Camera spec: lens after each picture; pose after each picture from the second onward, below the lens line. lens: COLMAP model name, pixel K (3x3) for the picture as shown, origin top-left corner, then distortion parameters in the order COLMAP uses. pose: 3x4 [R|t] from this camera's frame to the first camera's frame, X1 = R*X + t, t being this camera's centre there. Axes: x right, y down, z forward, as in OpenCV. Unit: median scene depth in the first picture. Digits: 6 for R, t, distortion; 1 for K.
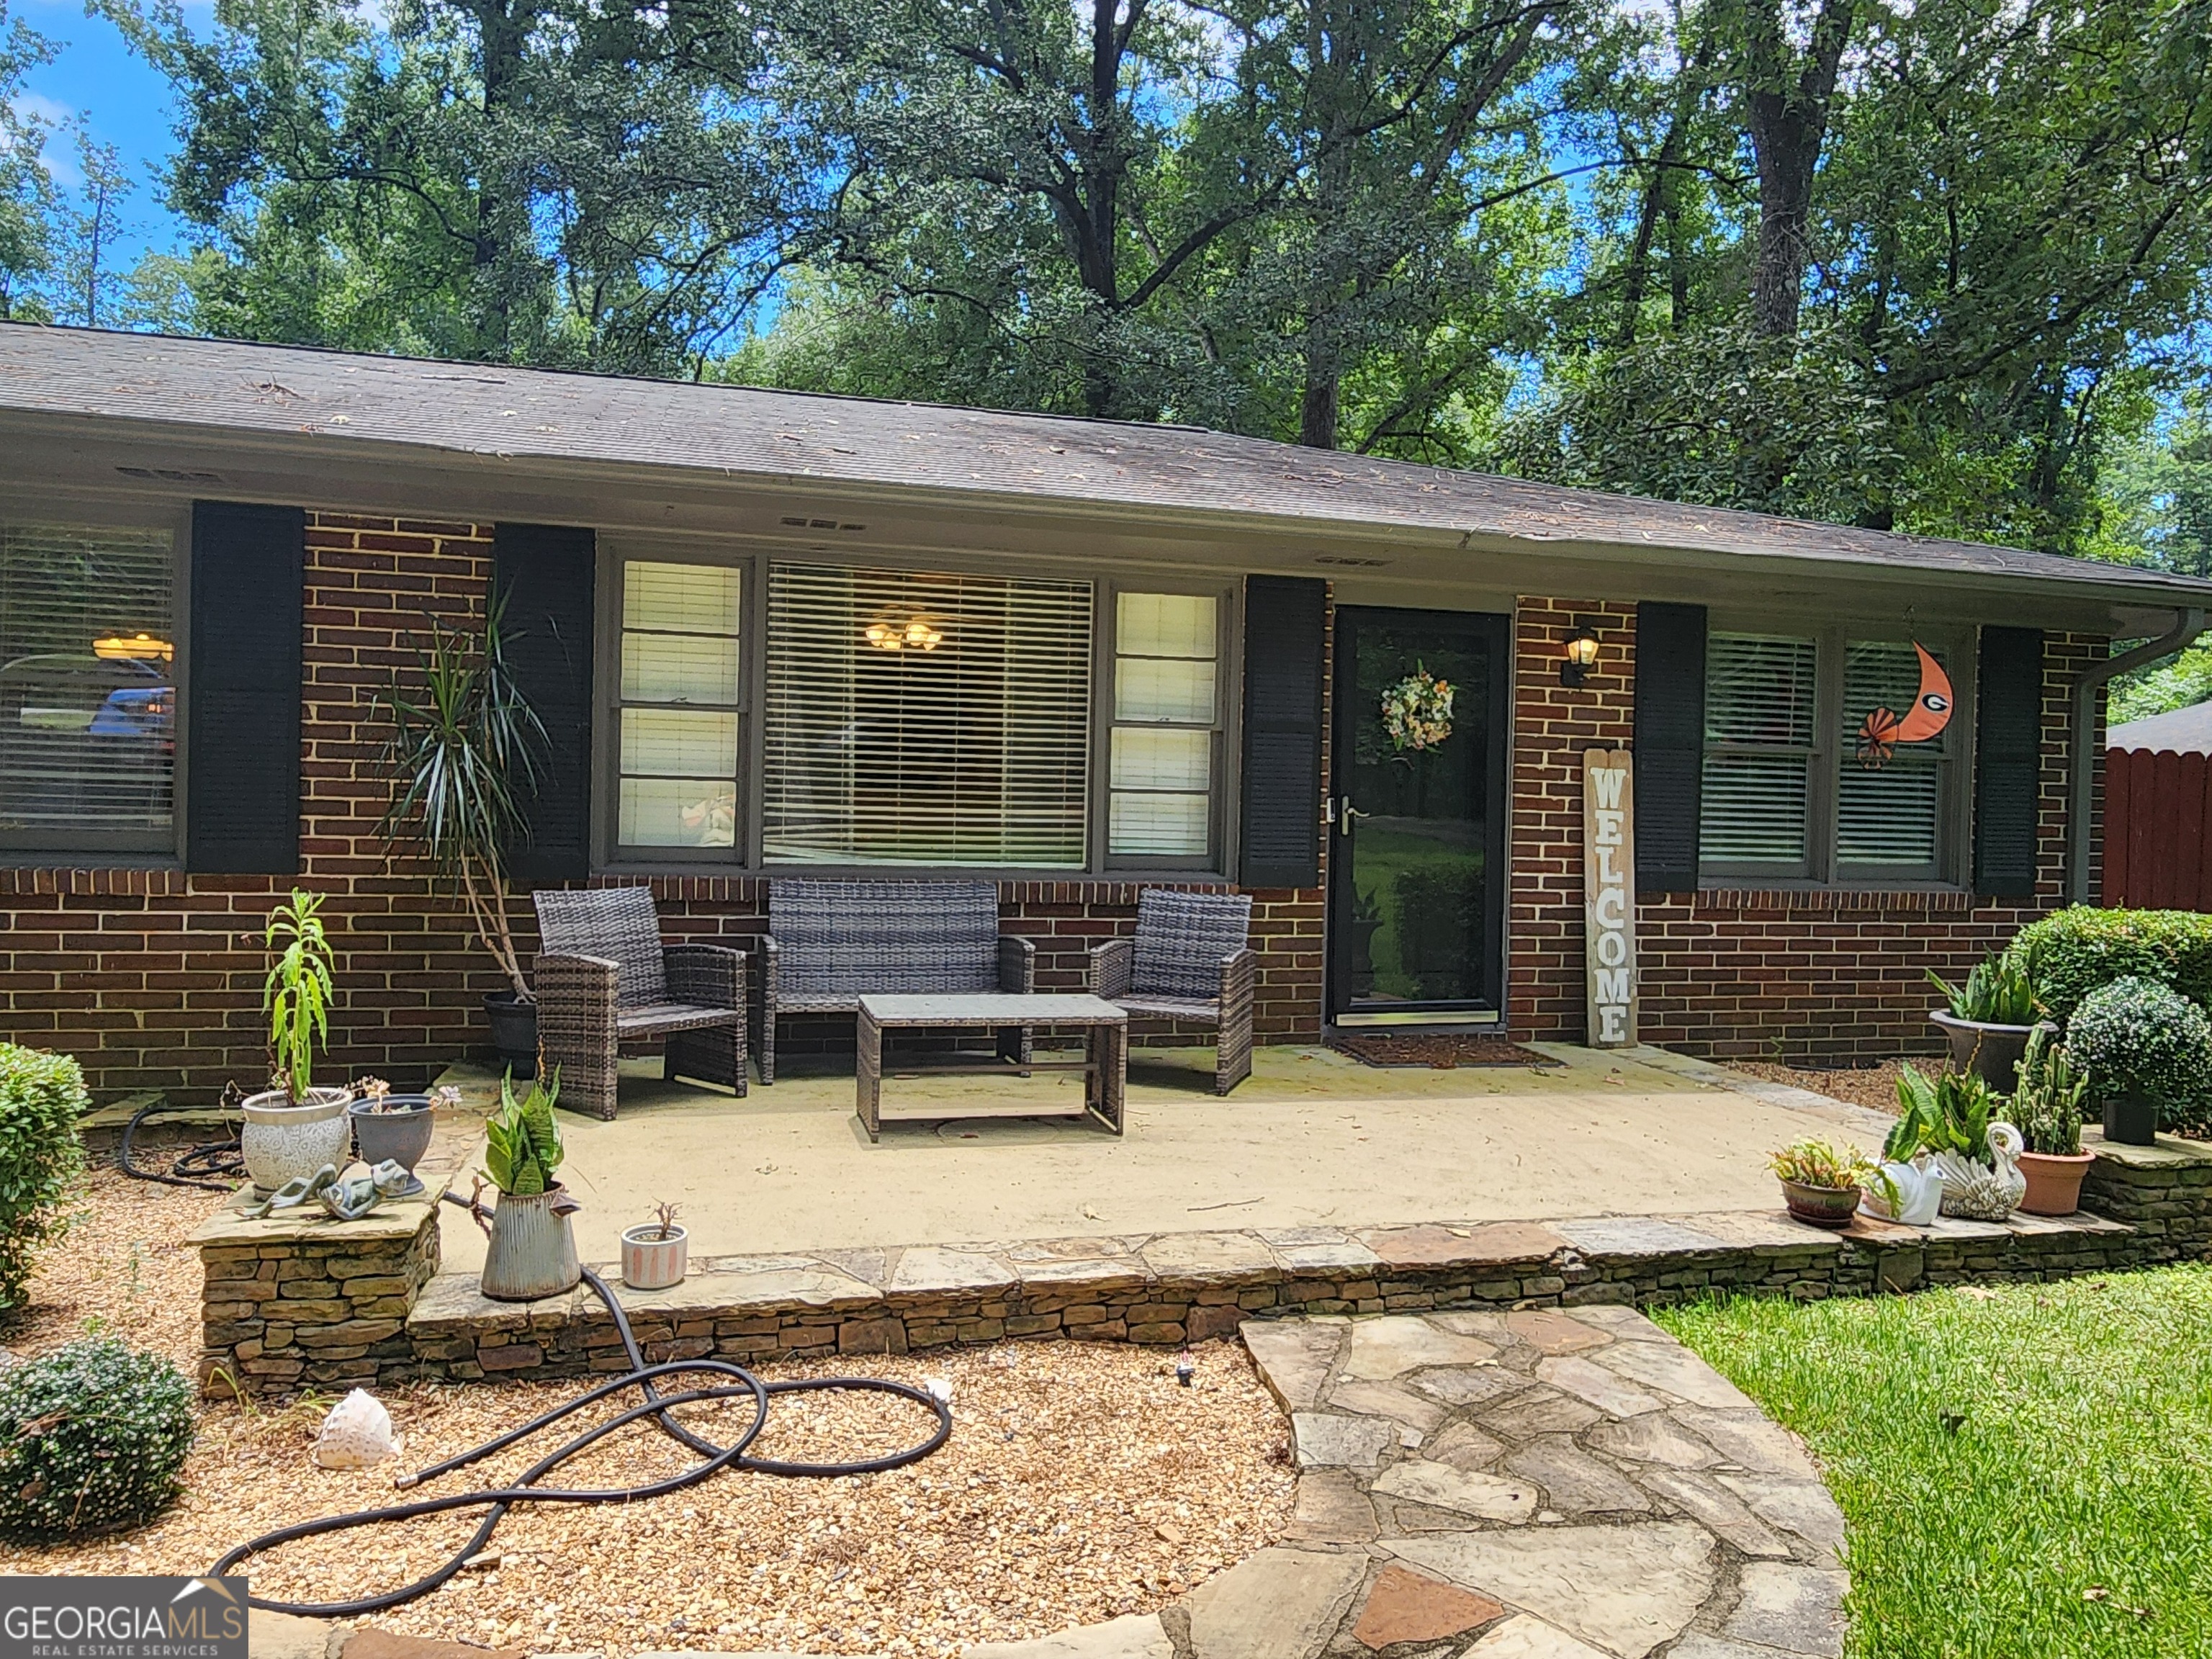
lens RADIAL K [[1461.0, 0, 1105.2], [0, 1461.0, 834.1], [0, 0, 1]] dist [0.002015, 0.004537]
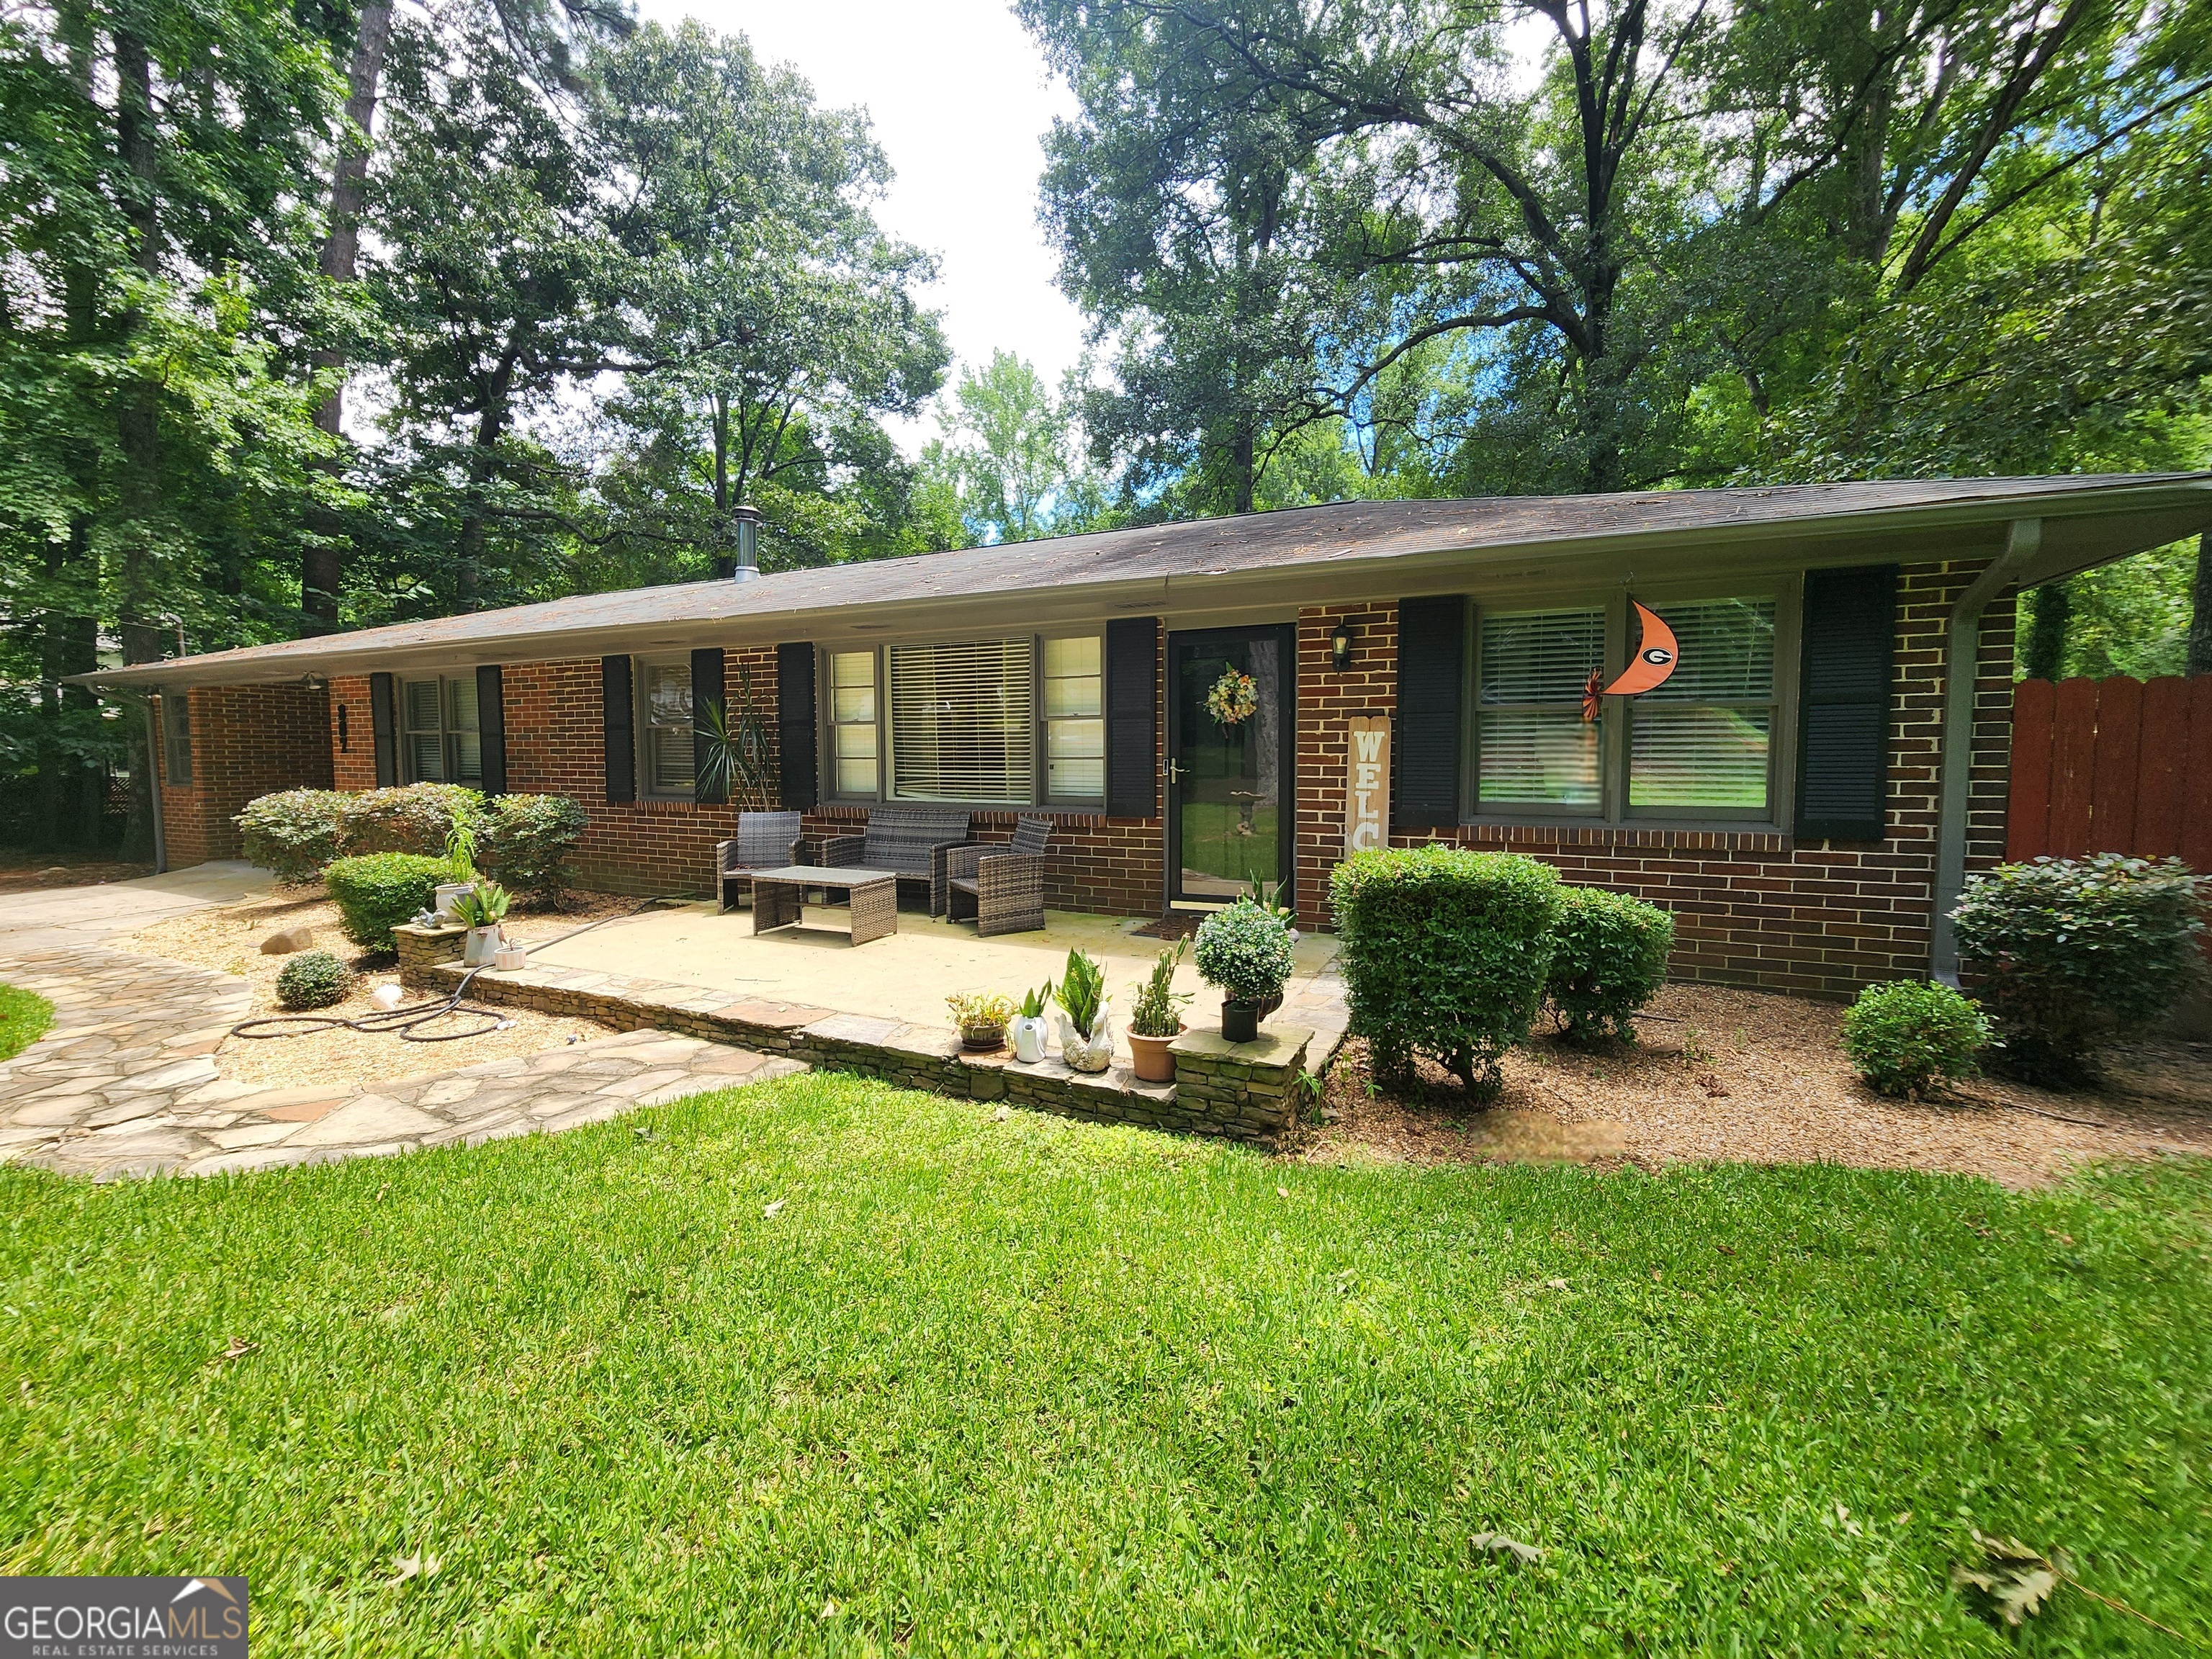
lens RADIAL K [[894.2, 0, 1105.5], [0, 894.2, 816.8], [0, 0, 1]] dist [-0.000812, -0.000105]
pose [[0.765116, 0.017316, -0.643659, 0.719651], [0.009324, 0.999236, 0.037966, -0.000856], [0.643825, -0.035050, 0.764370, 0.244429]]
